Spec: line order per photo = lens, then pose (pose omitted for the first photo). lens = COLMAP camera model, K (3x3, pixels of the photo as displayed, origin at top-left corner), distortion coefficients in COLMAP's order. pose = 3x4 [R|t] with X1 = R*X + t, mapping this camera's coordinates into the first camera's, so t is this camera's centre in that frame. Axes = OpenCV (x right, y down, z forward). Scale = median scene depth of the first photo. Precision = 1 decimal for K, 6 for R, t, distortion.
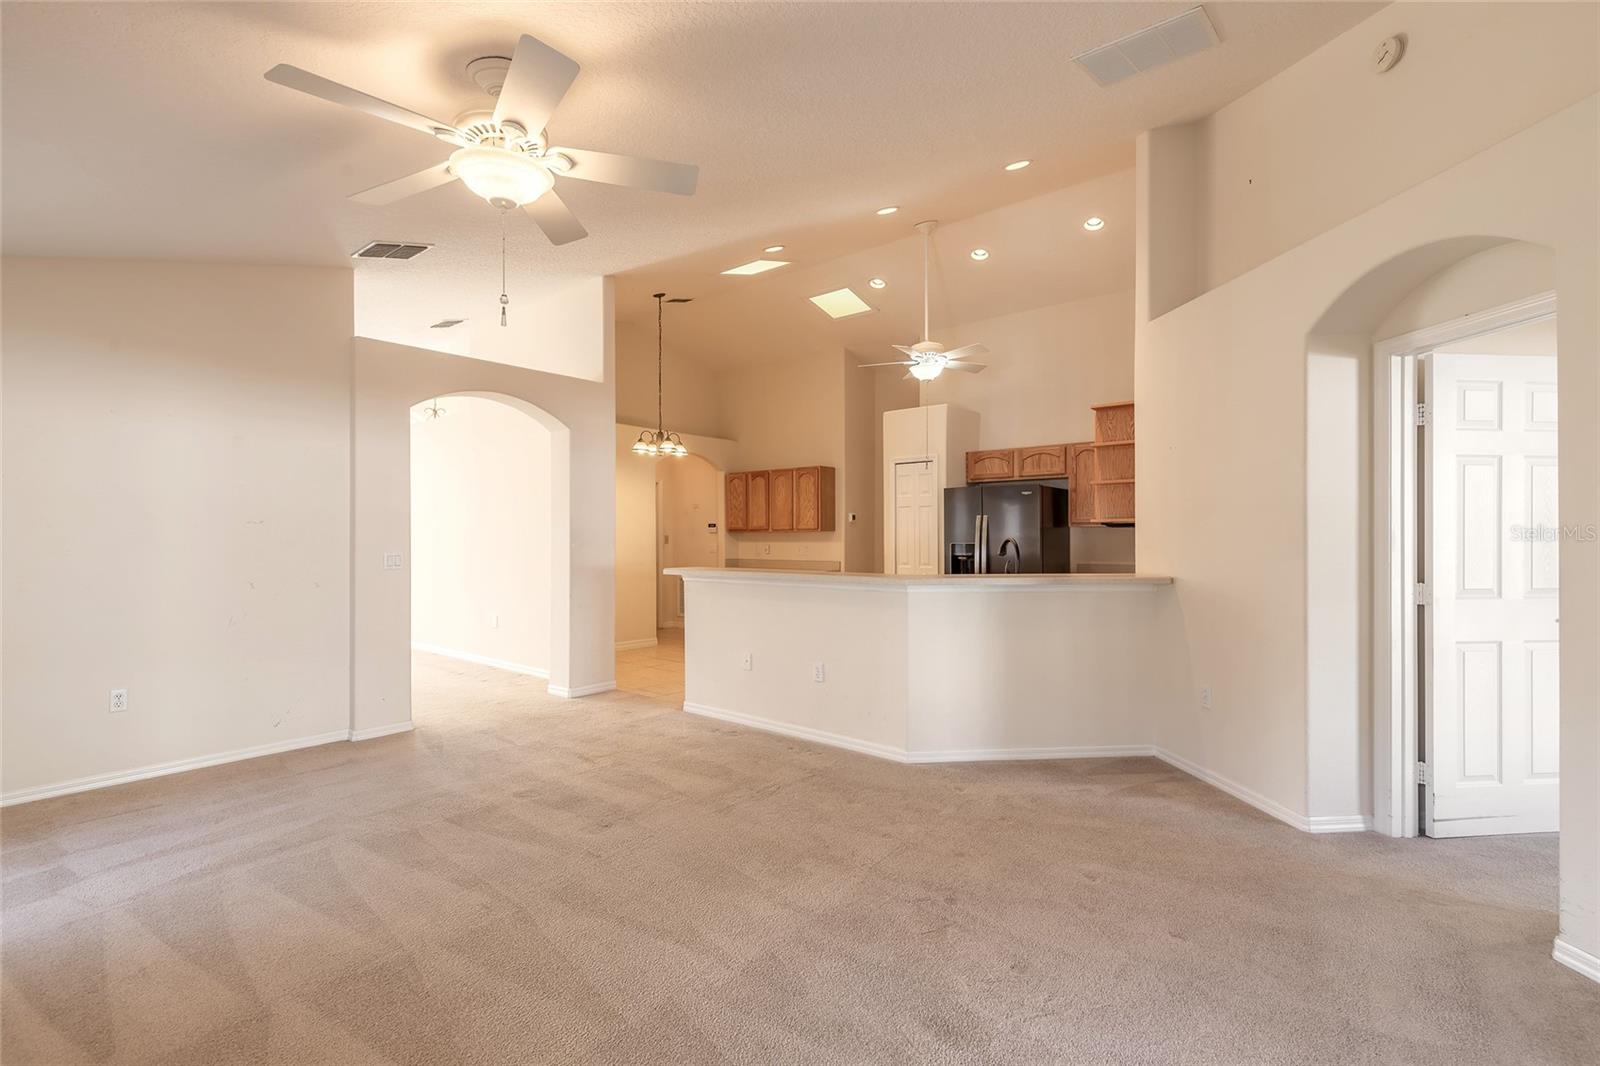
lens RADIAL K [[718.7, 0, 806.0], [0, 718.7, 530.8], [0, 0, 1]] dist [0.002488, 0.000151]
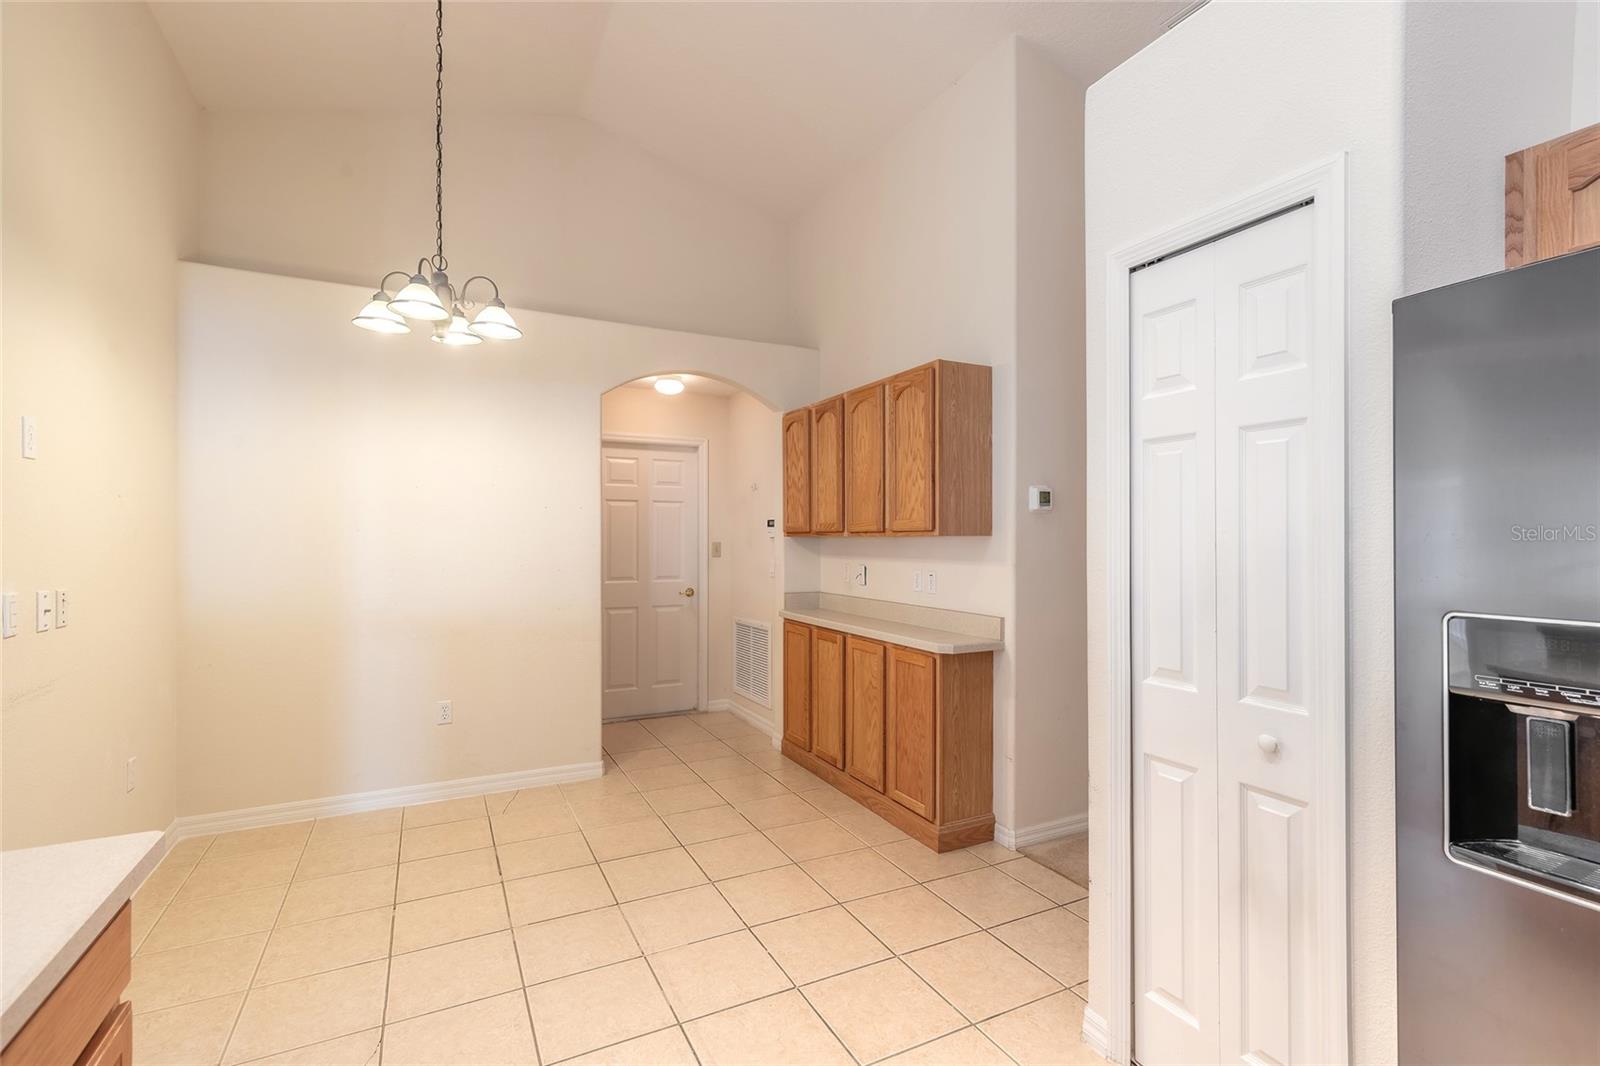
lens RADIAL K [[718.7, 0, 802.5], [0, 718.7, 530.2], [0, 0, 1]] dist [0.002488, 0.000151]
pose [[0.915058, -0.002686, -0.403314, 0.102236], [0.001021, 0.999990, -0.004341, -0.000727], [0.403322, 0.003561, 0.915051, 0.613066]]
